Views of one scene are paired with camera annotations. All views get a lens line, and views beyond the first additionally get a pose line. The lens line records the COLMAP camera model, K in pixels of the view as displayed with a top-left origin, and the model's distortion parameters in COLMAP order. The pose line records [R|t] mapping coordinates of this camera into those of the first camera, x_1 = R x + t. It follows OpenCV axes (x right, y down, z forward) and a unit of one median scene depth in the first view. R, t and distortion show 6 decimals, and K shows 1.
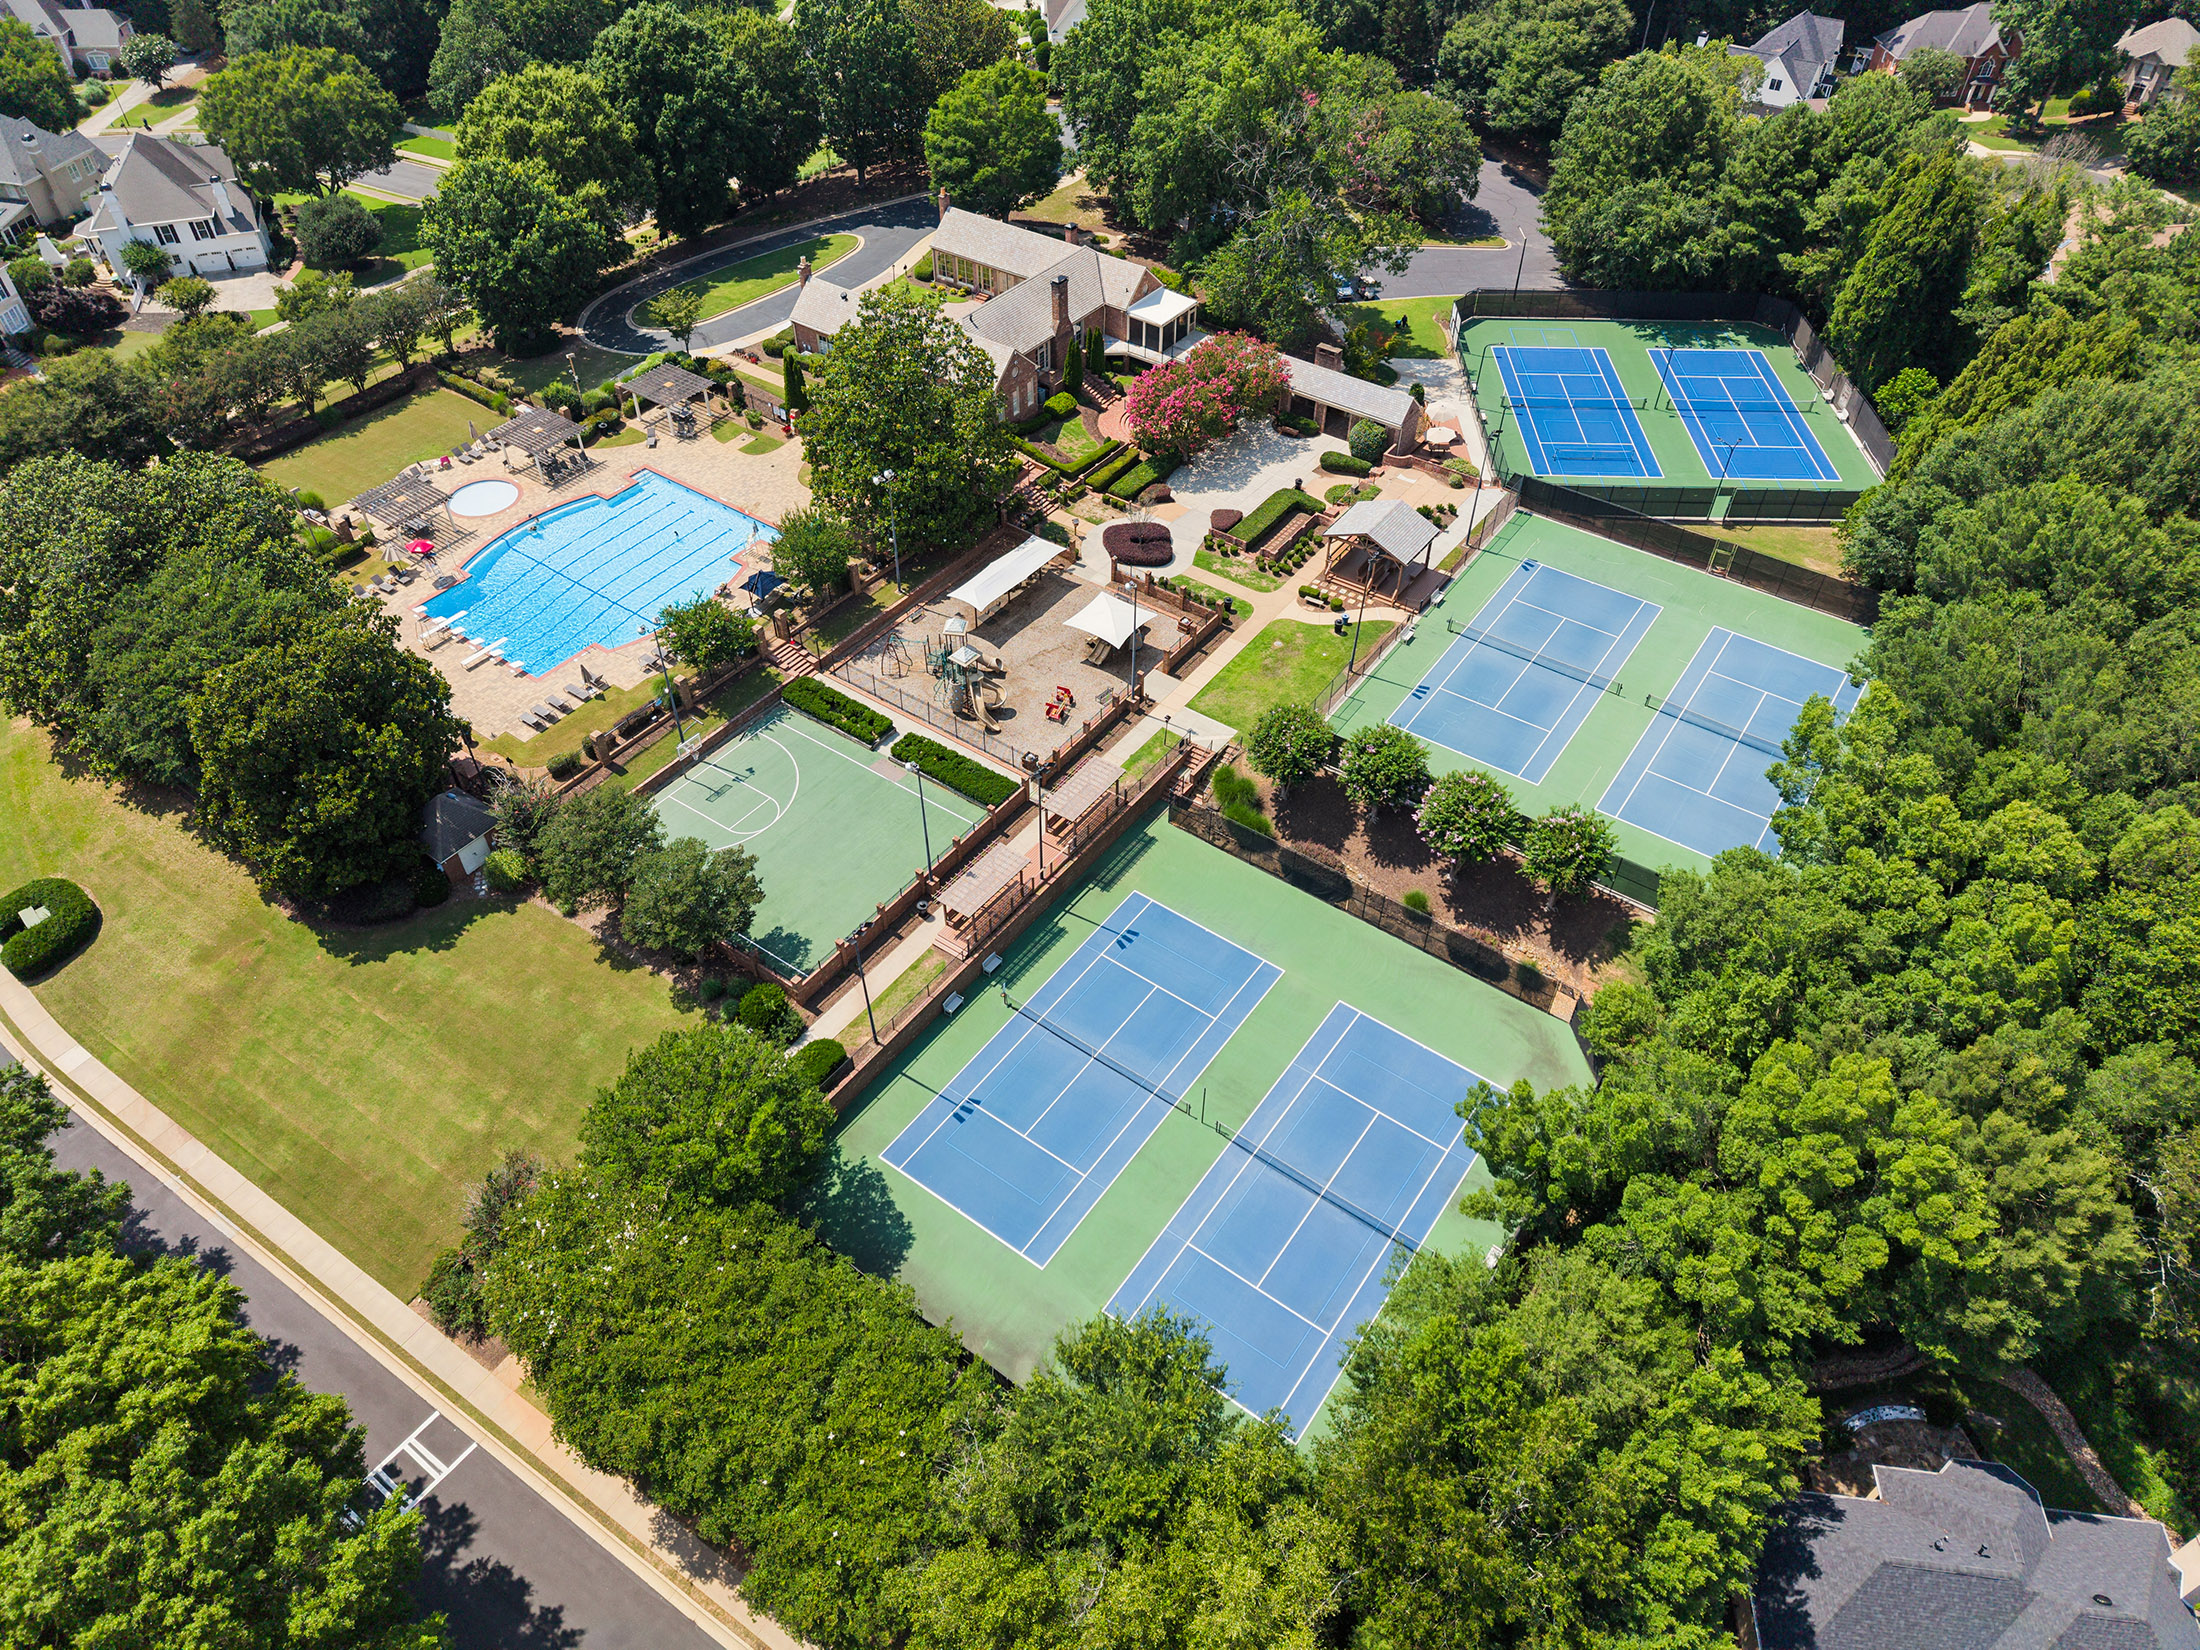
lens RADIAL K [[1501.6, 0, 1101.2], [0, 1501.6, 820.5], [0, 0, 1]] dist [0.020881, -0.017630]
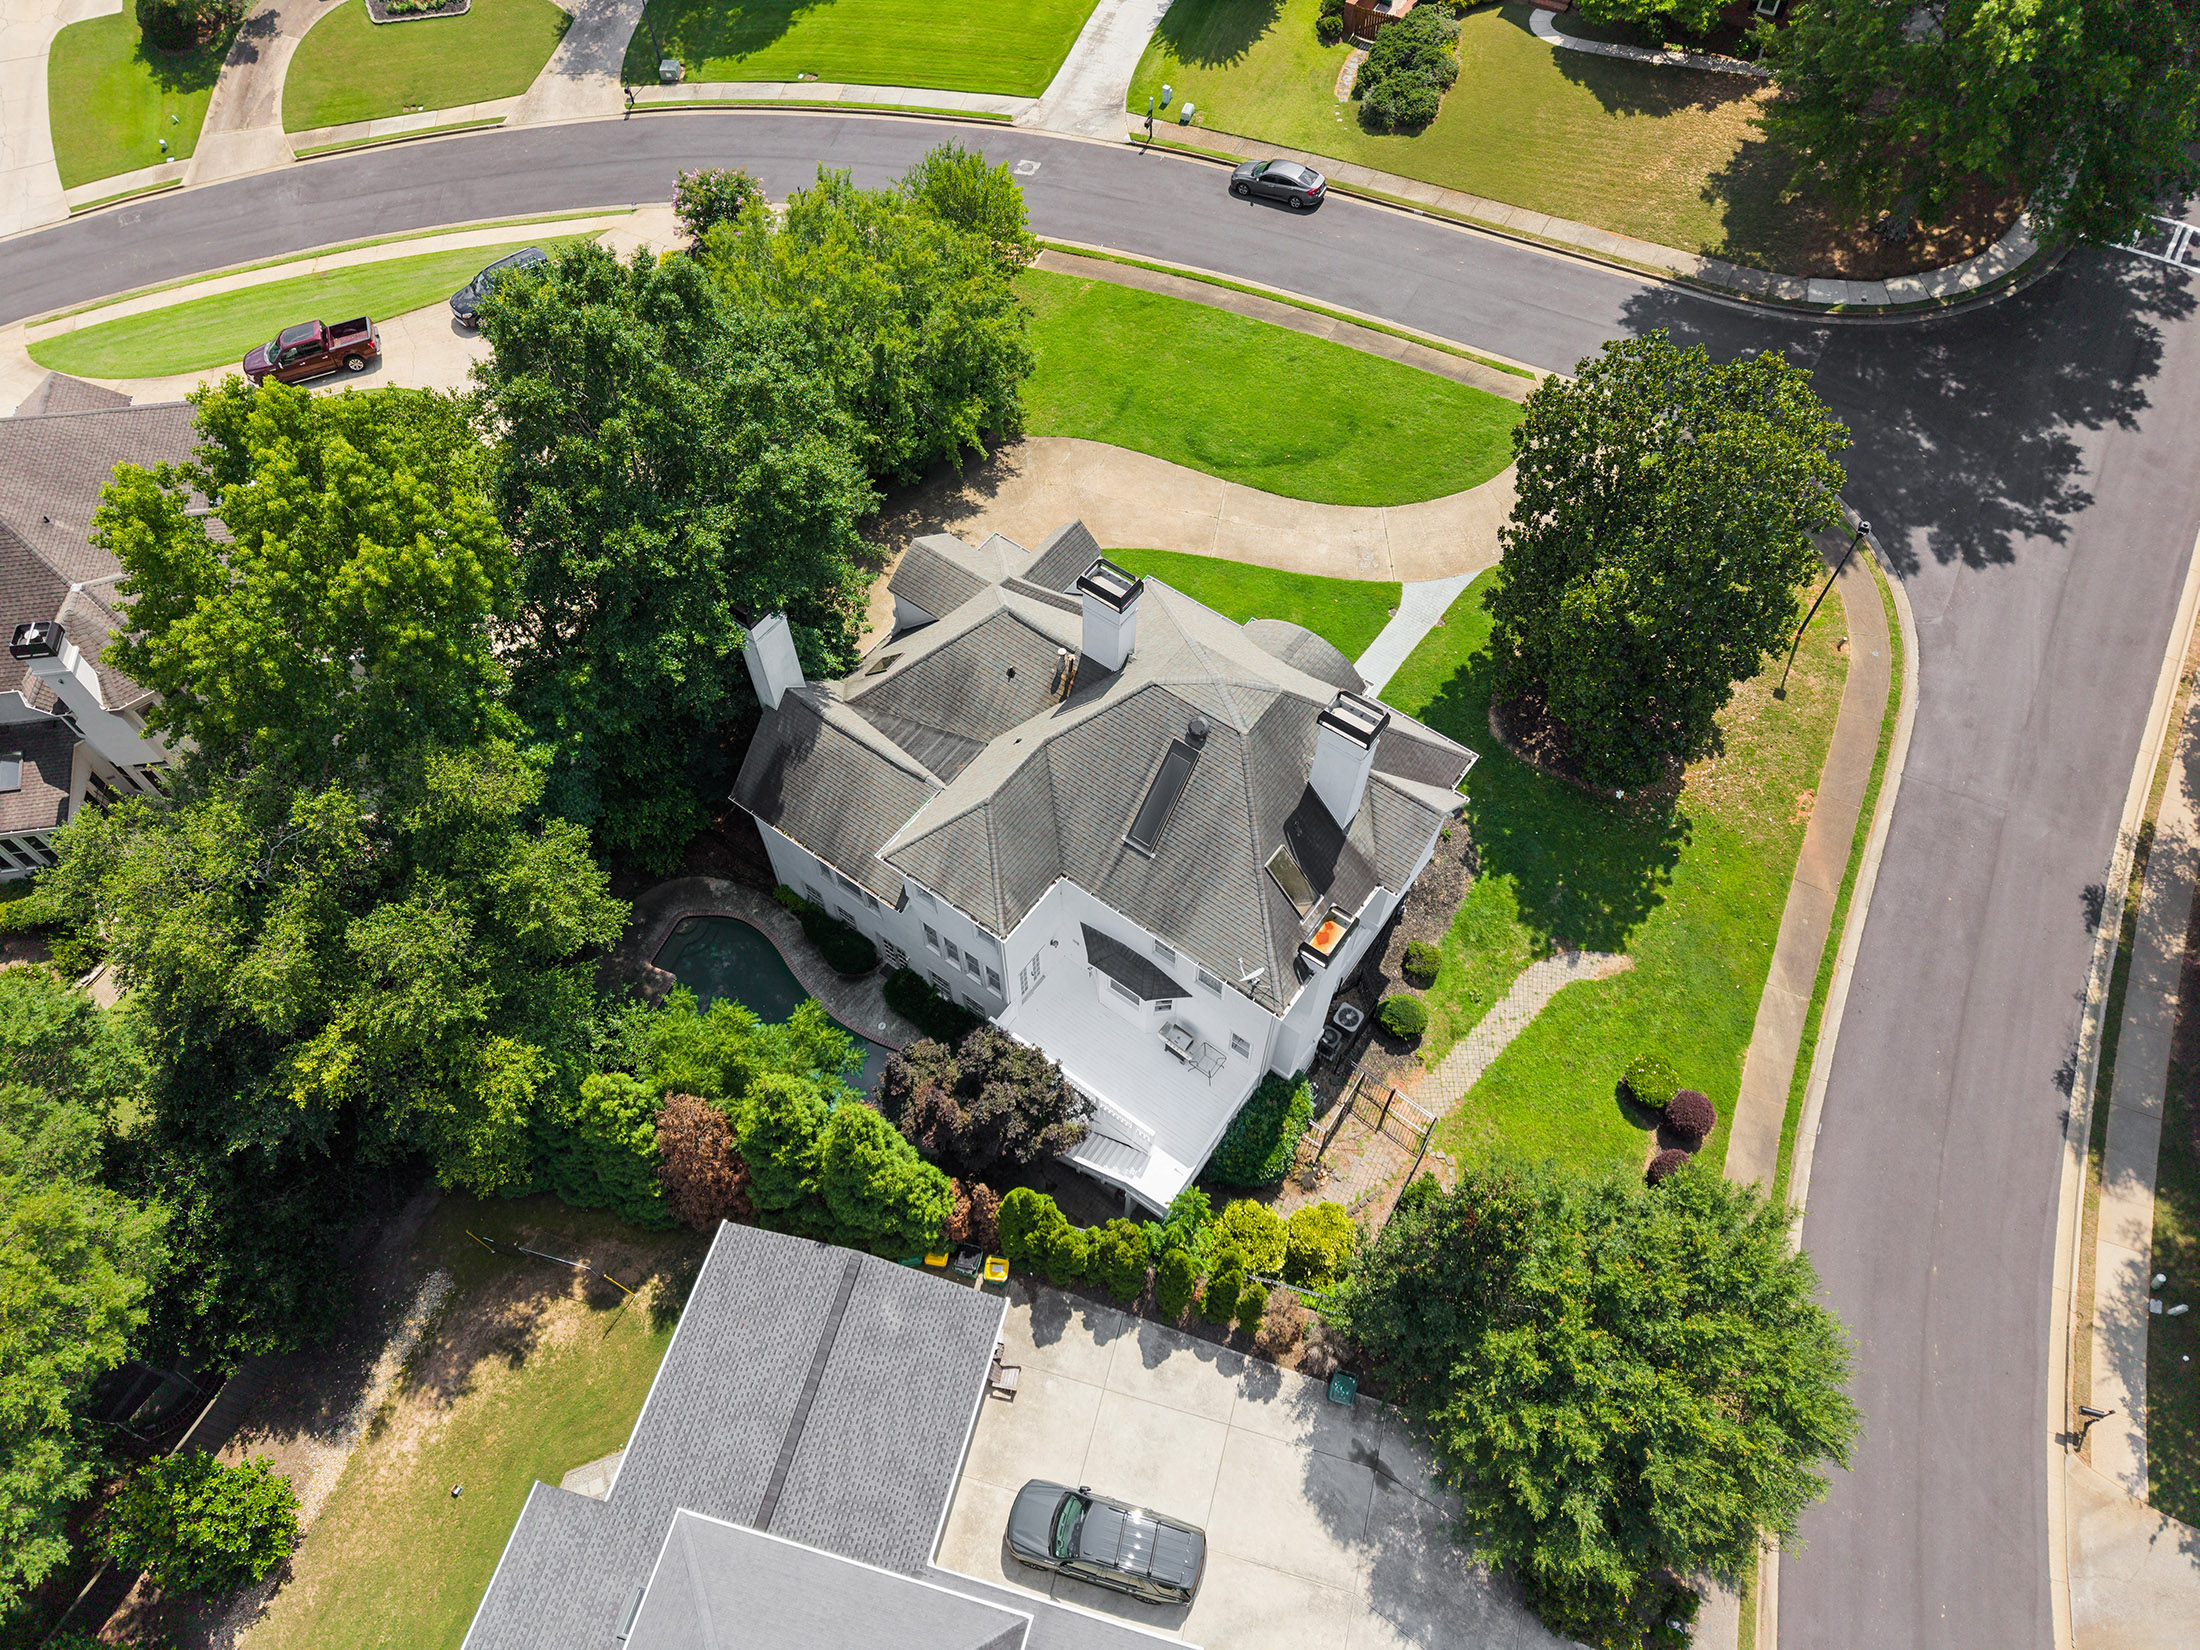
lens RADIAL K [[1501.6, 0, 1095.2], [0, 1501.6, 824.2], [0, 0, 1]] dist [0.020881, -0.017630]
pose [[0.070951, 0.838586, -0.540129, 0.158698], [-0.701130, 0.427085, 0.570977, 0.282564], [0.709495, 0.338189, 0.618260, 0.027982]]
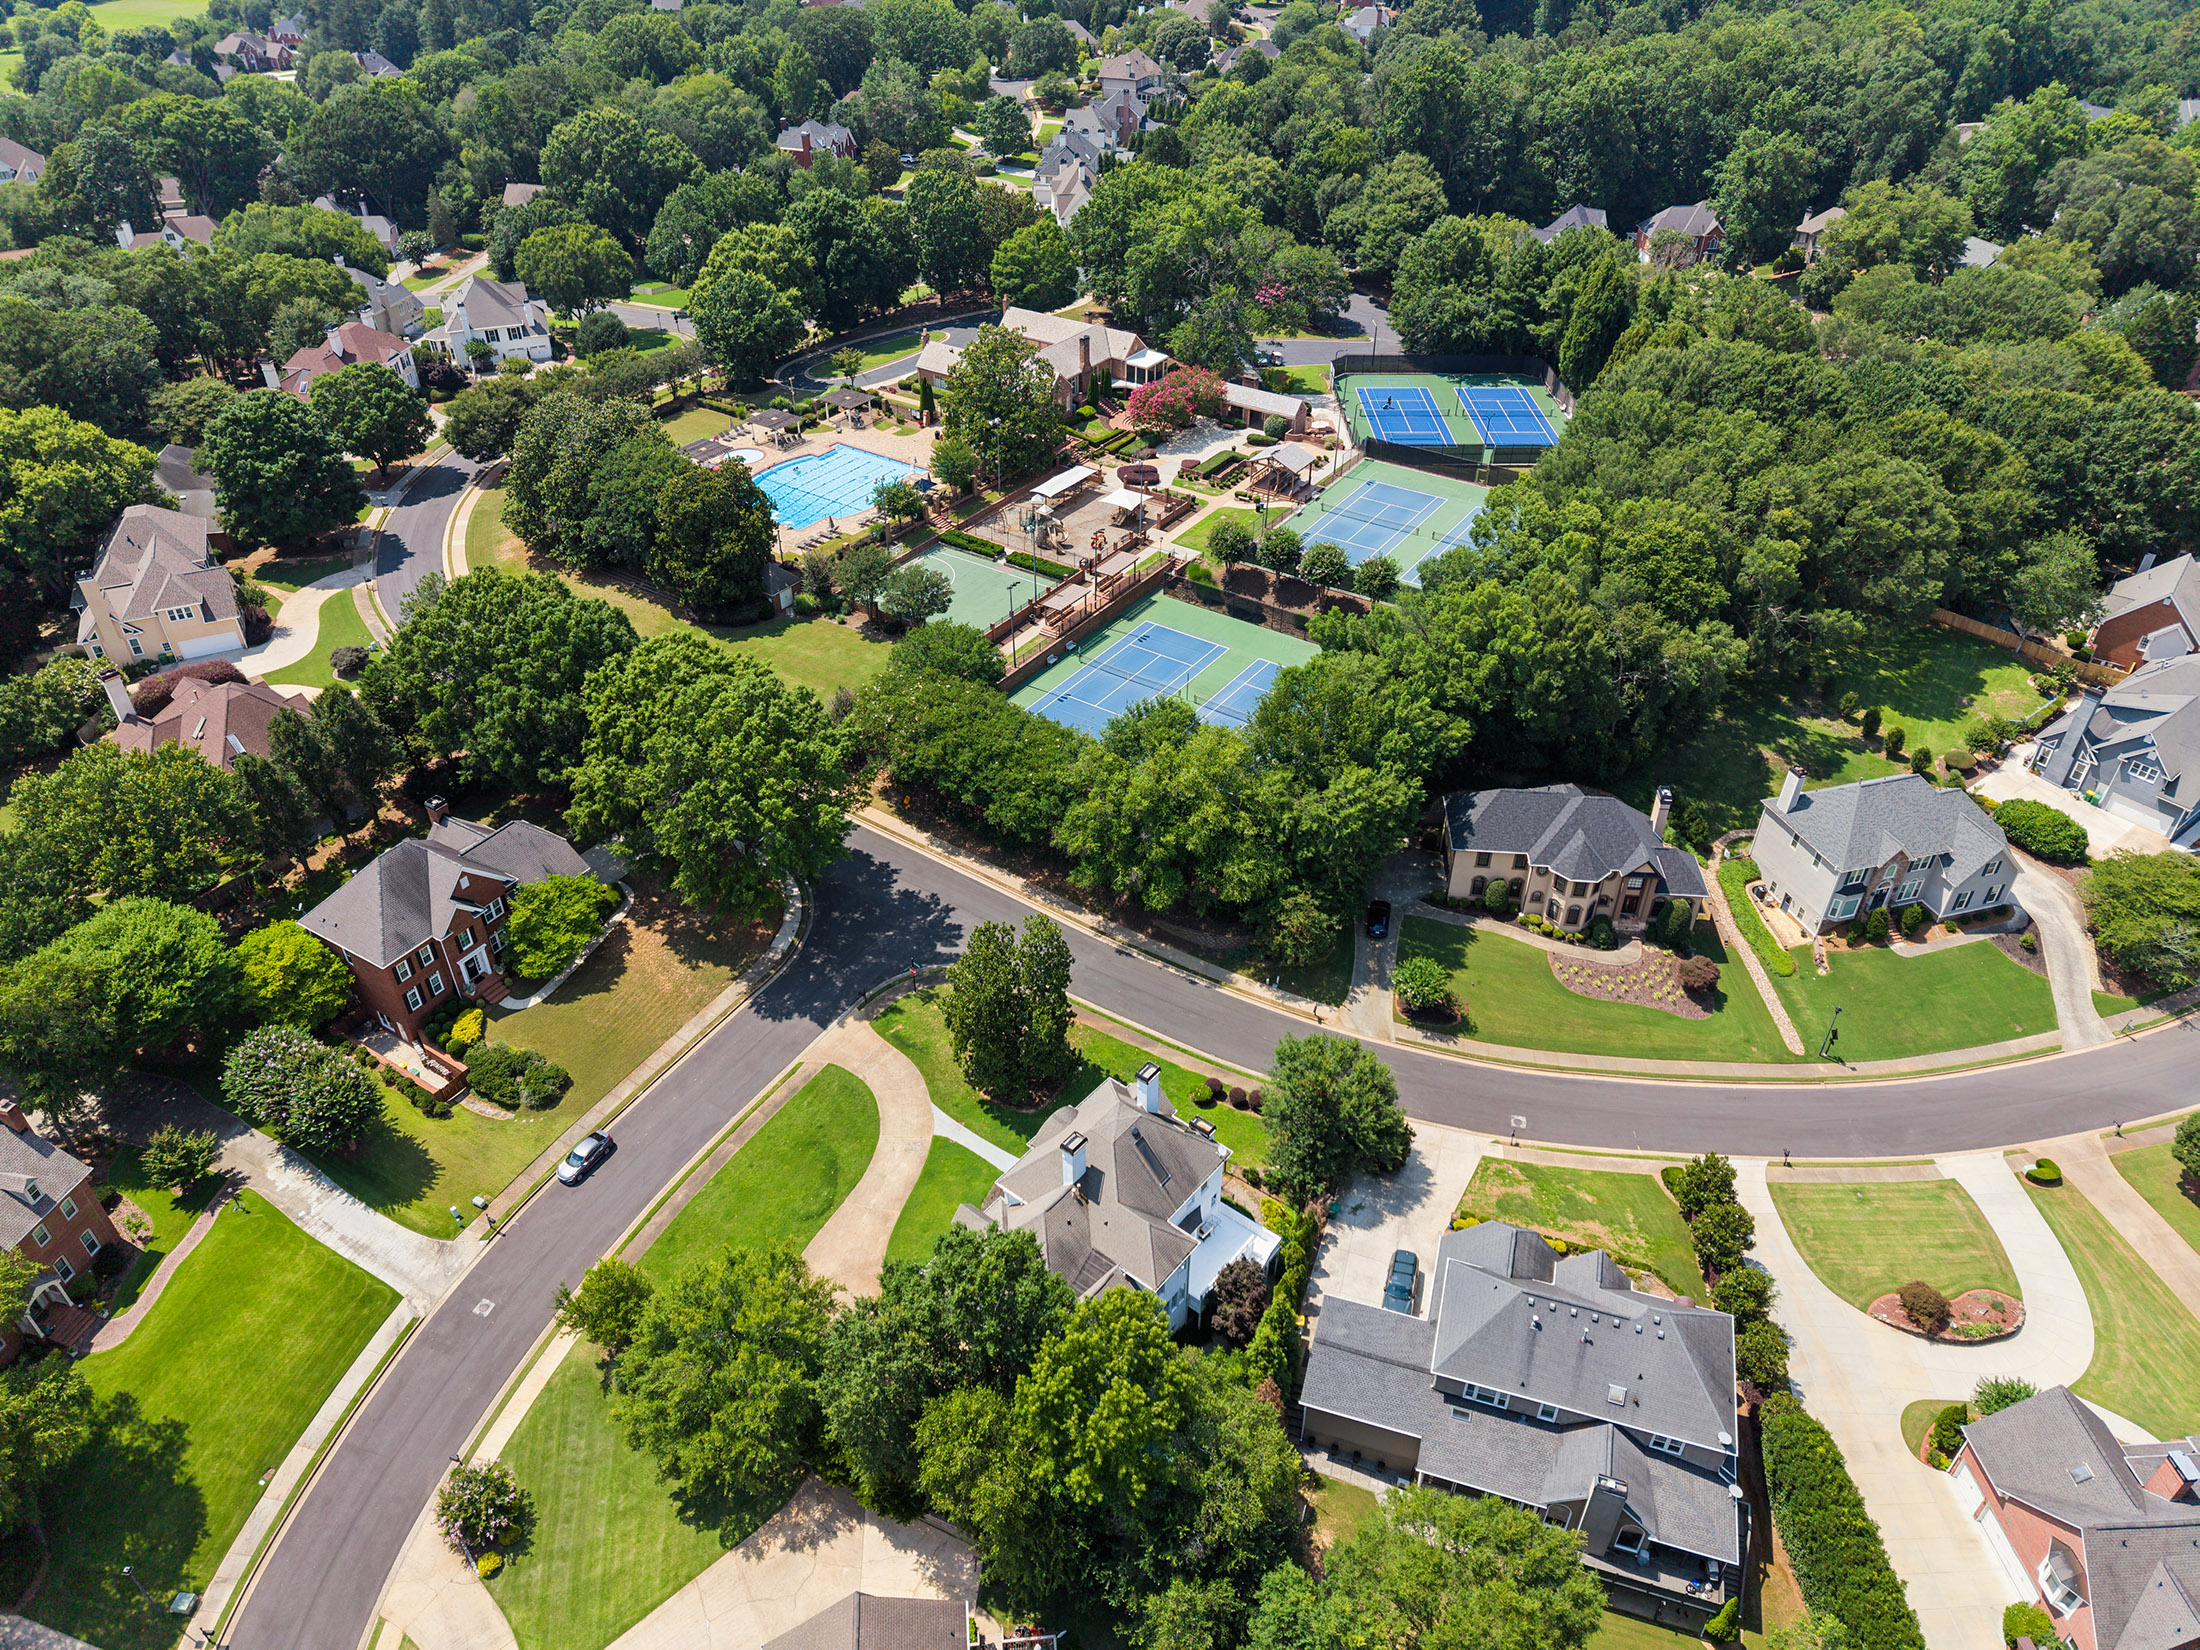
lens RADIAL K [[1501.6, 0, 1099.3], [0, 1501.6, 820.1], [0, 0, 1]] dist [0.020881, -0.017630]
pose [[0.999612, -0.017204, 0.021914, -0.056095], [0.020138, 0.989719, -0.141603, 0.388267], [-0.019253, 0.141989, 0.989681, -0.539886]]
